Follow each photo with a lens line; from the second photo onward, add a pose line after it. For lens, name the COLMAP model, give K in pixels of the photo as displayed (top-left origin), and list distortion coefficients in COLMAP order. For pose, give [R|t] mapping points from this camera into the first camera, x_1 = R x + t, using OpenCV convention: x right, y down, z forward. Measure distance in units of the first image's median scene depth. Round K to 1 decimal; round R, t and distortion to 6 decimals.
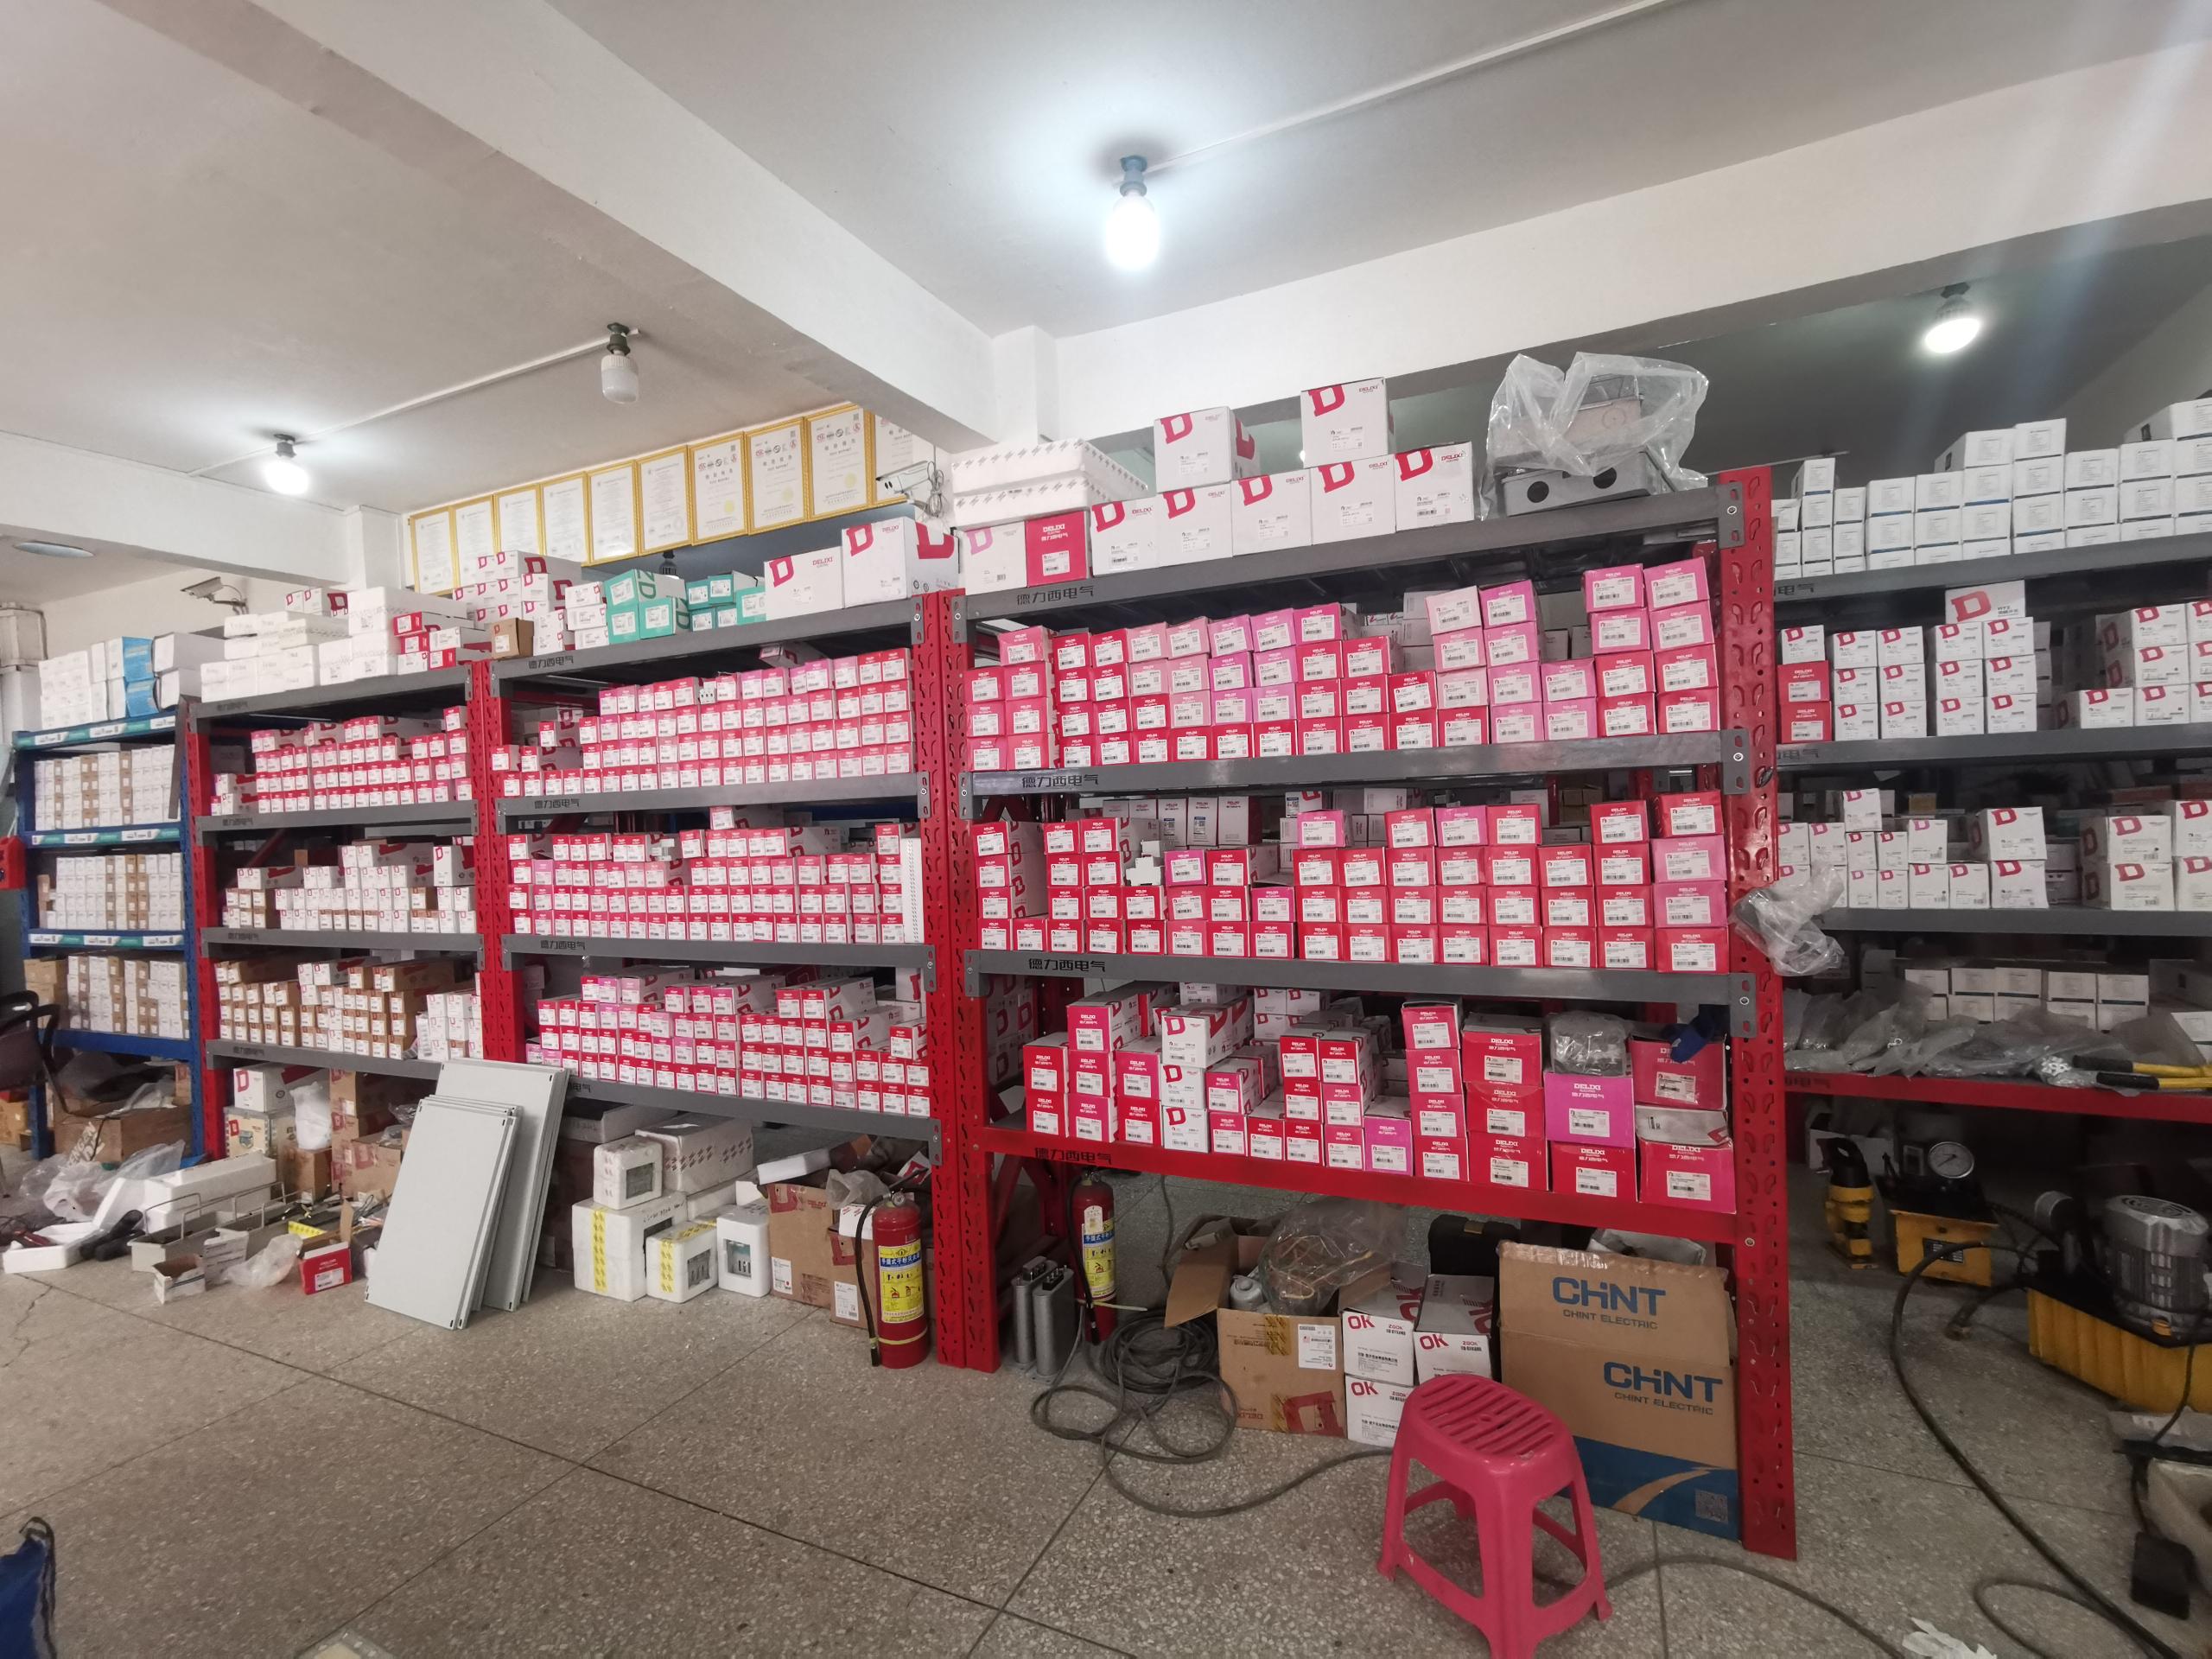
lens RADIAL K [[1016.0, 0, 1106.0], [0, 1016.0, 829.5], [0, 0, 1]] dist [-0.010410, 0.011507]
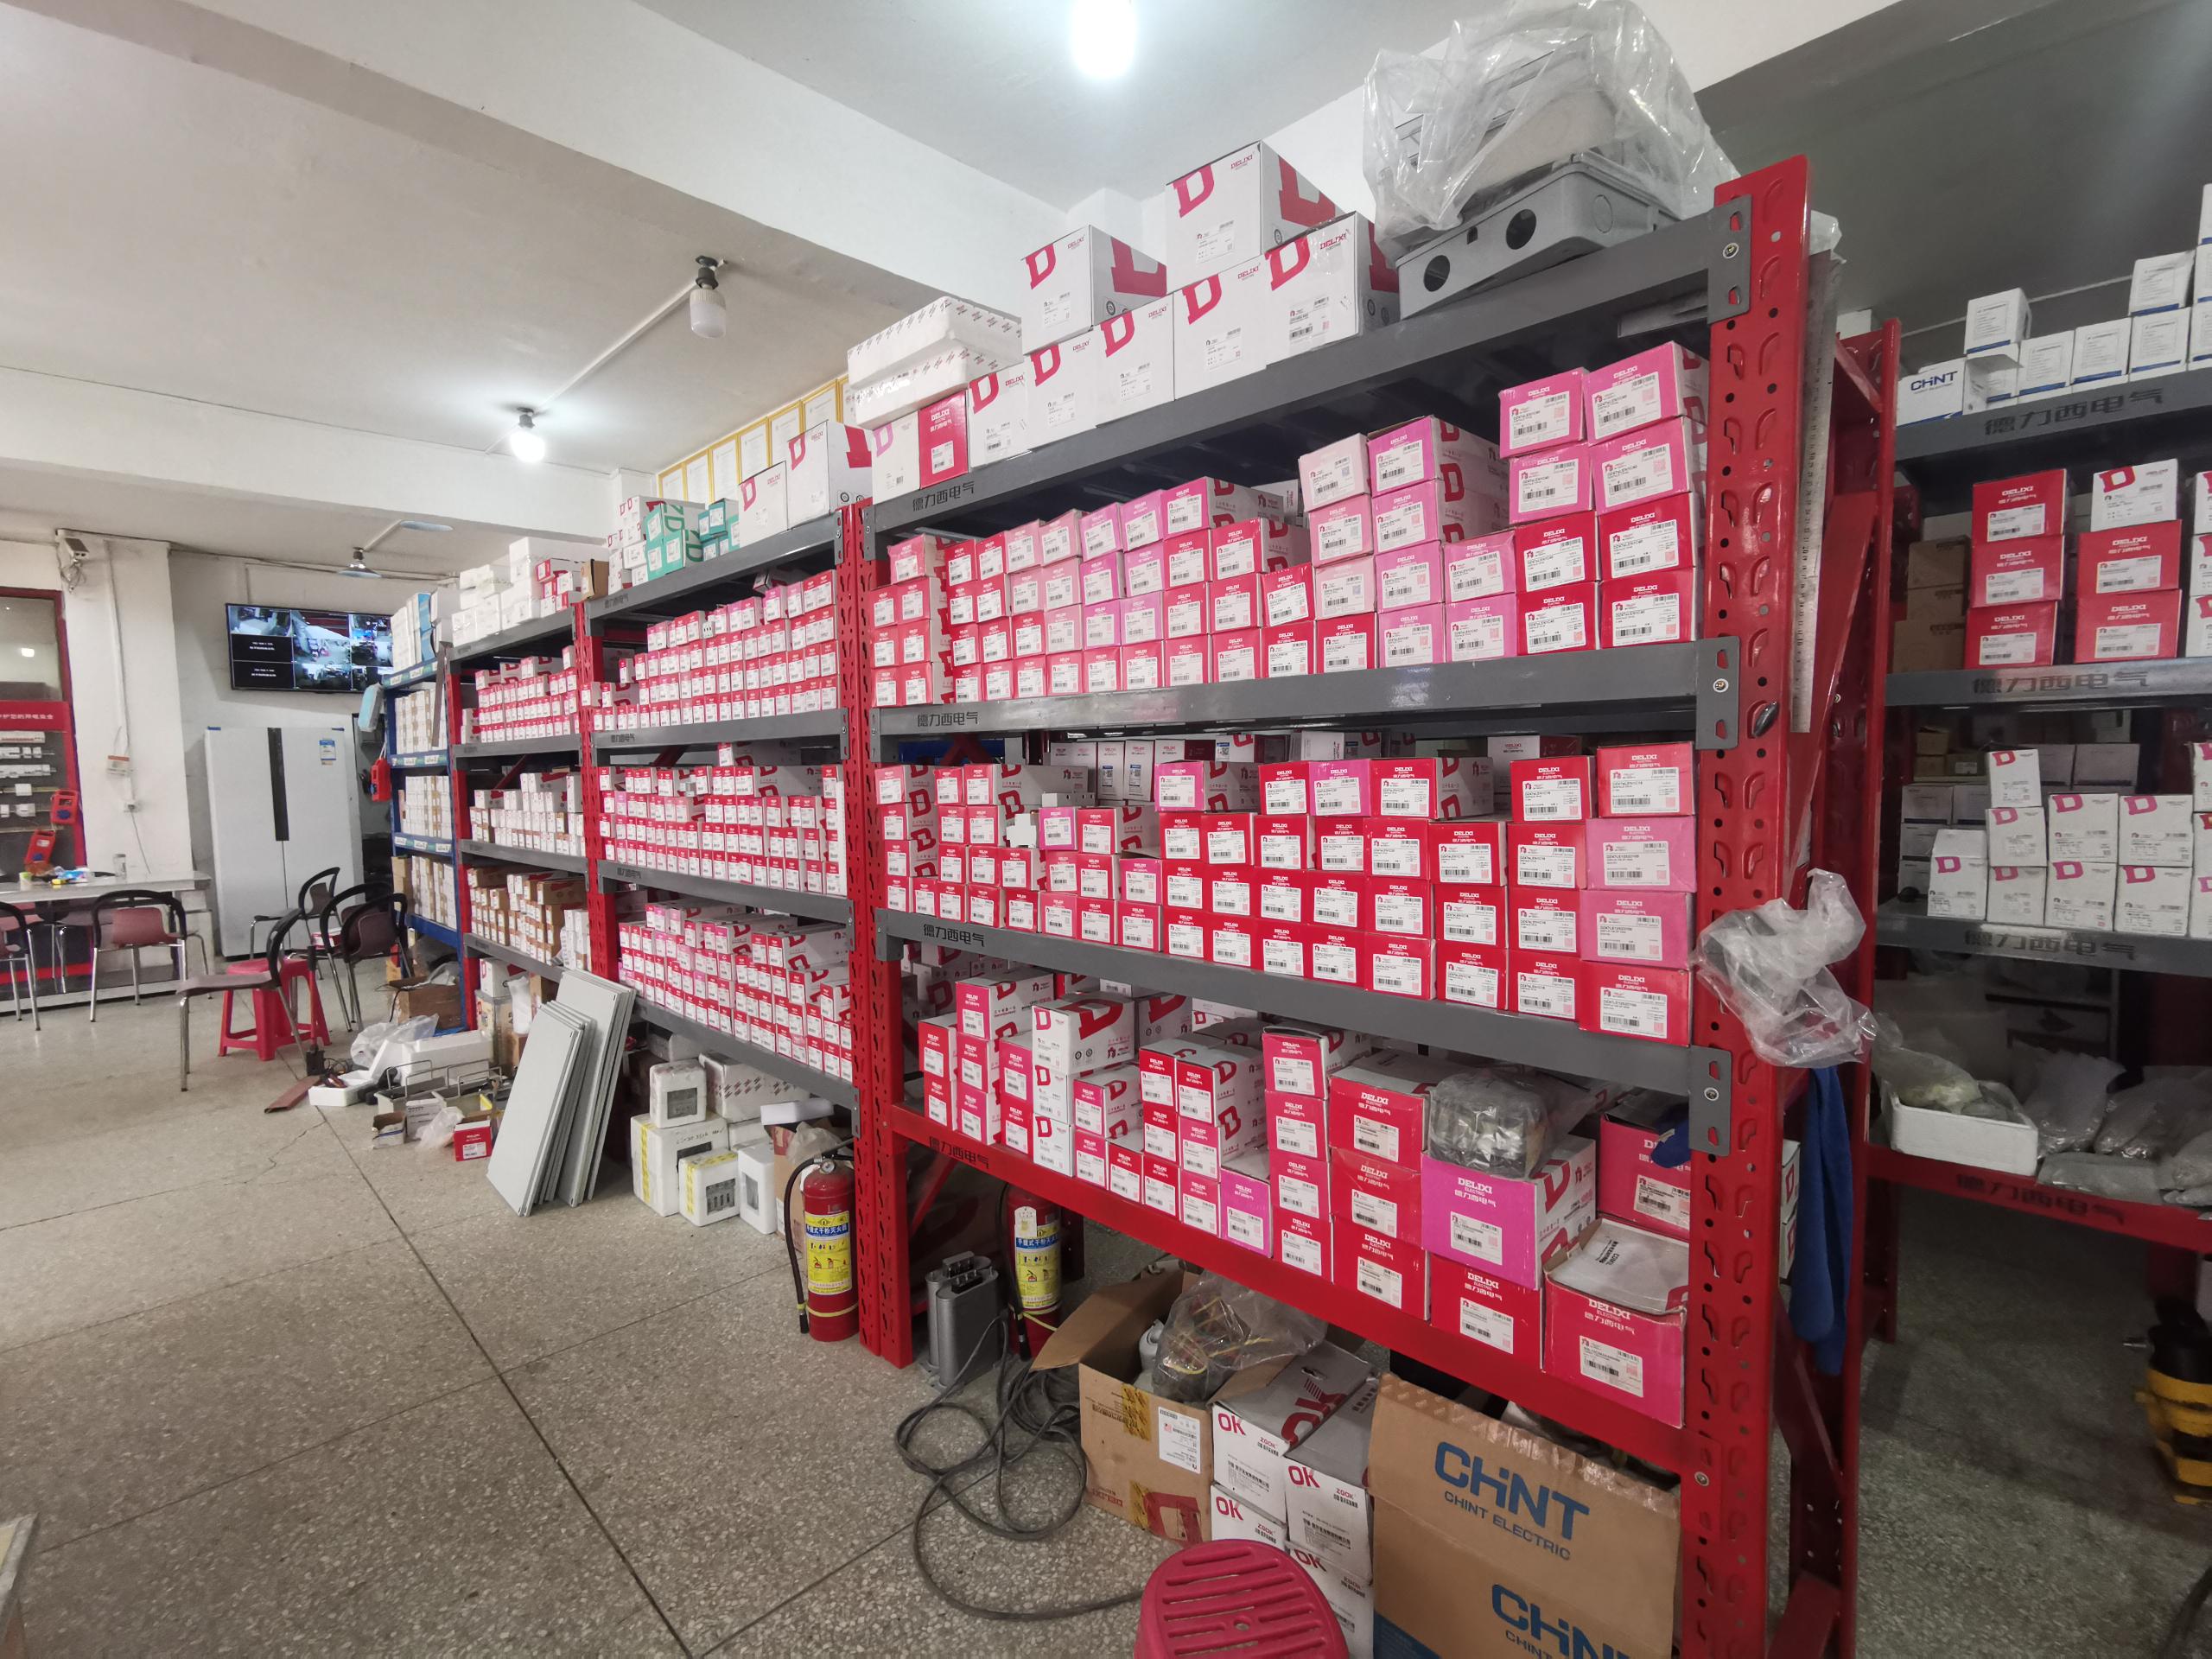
lens RADIAL K [[1016.0, 0, 1106.0], [0, 1016.0, 829.5], [0, 0, 1]] dist [-0.010410, 0.011507]
pose [[0.939458, 0.042220, -0.340052, 0.375159], [-0.020563, 0.997538, 0.067043, -0.015727], [0.342046, -0.055992, 0.938014, 0.246366]]
